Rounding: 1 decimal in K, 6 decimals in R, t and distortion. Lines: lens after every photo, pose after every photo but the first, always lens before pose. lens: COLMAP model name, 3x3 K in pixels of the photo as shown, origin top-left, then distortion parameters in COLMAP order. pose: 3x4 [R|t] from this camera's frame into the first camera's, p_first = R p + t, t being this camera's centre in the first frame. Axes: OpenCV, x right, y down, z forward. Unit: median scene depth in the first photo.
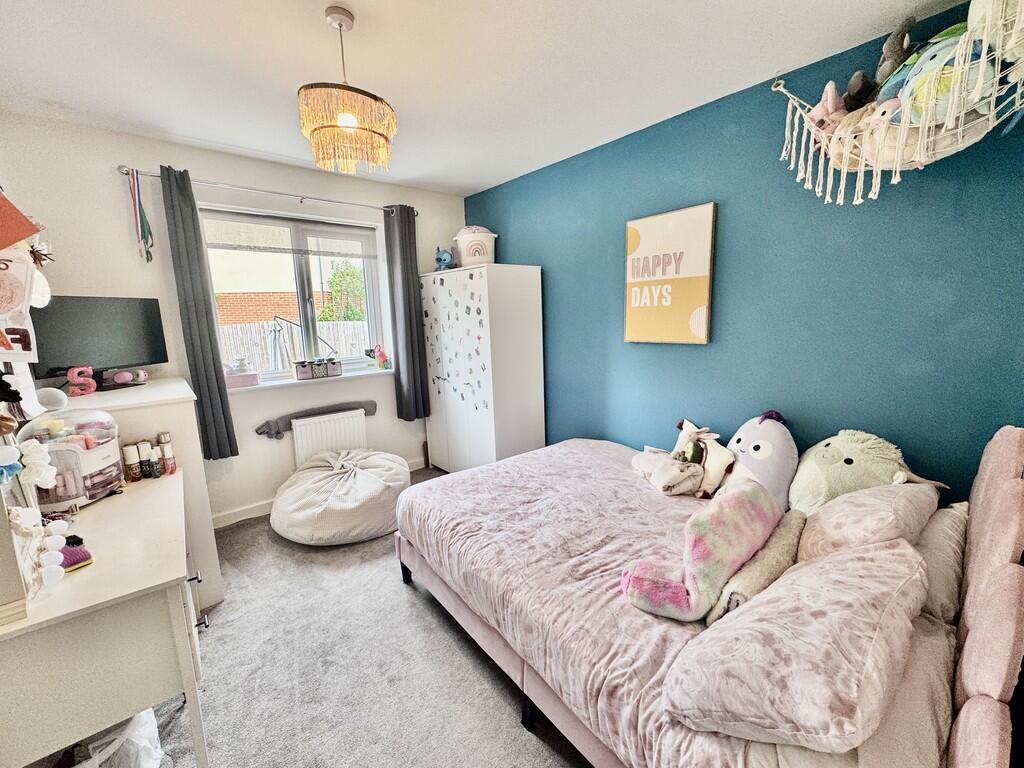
lens RADIAL K [[407.1, 0, 510.7], [0, 407.1, 384.4], [0, 0, 1]] dist [-0.002982, 0.000048]
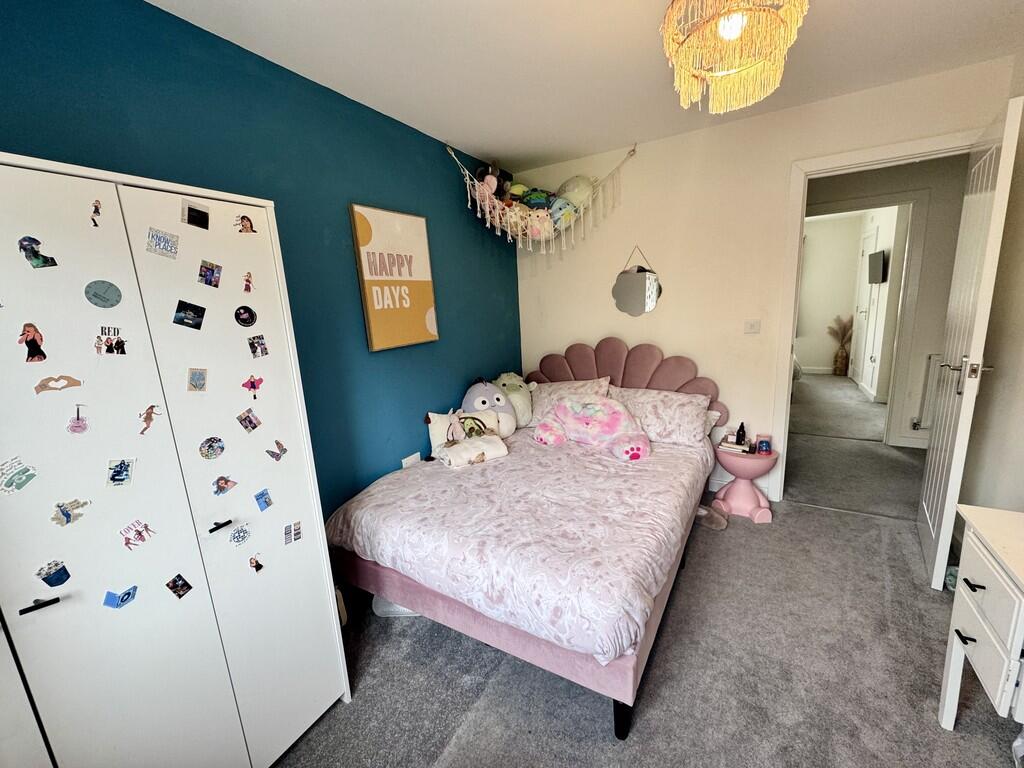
lens RADIAL K [[407.1, 0, 512.0], [0, 407.1, 383.0], [0, 0, 1]] dist [-0.002982, 0.000048]
pose [[-0.325598, -0.139629, 0.935142, -0.638259], [0.228869, 0.947984, 0.221234, -0.175919], [-0.917390, 0.286059, -0.276705, 1.069800]]
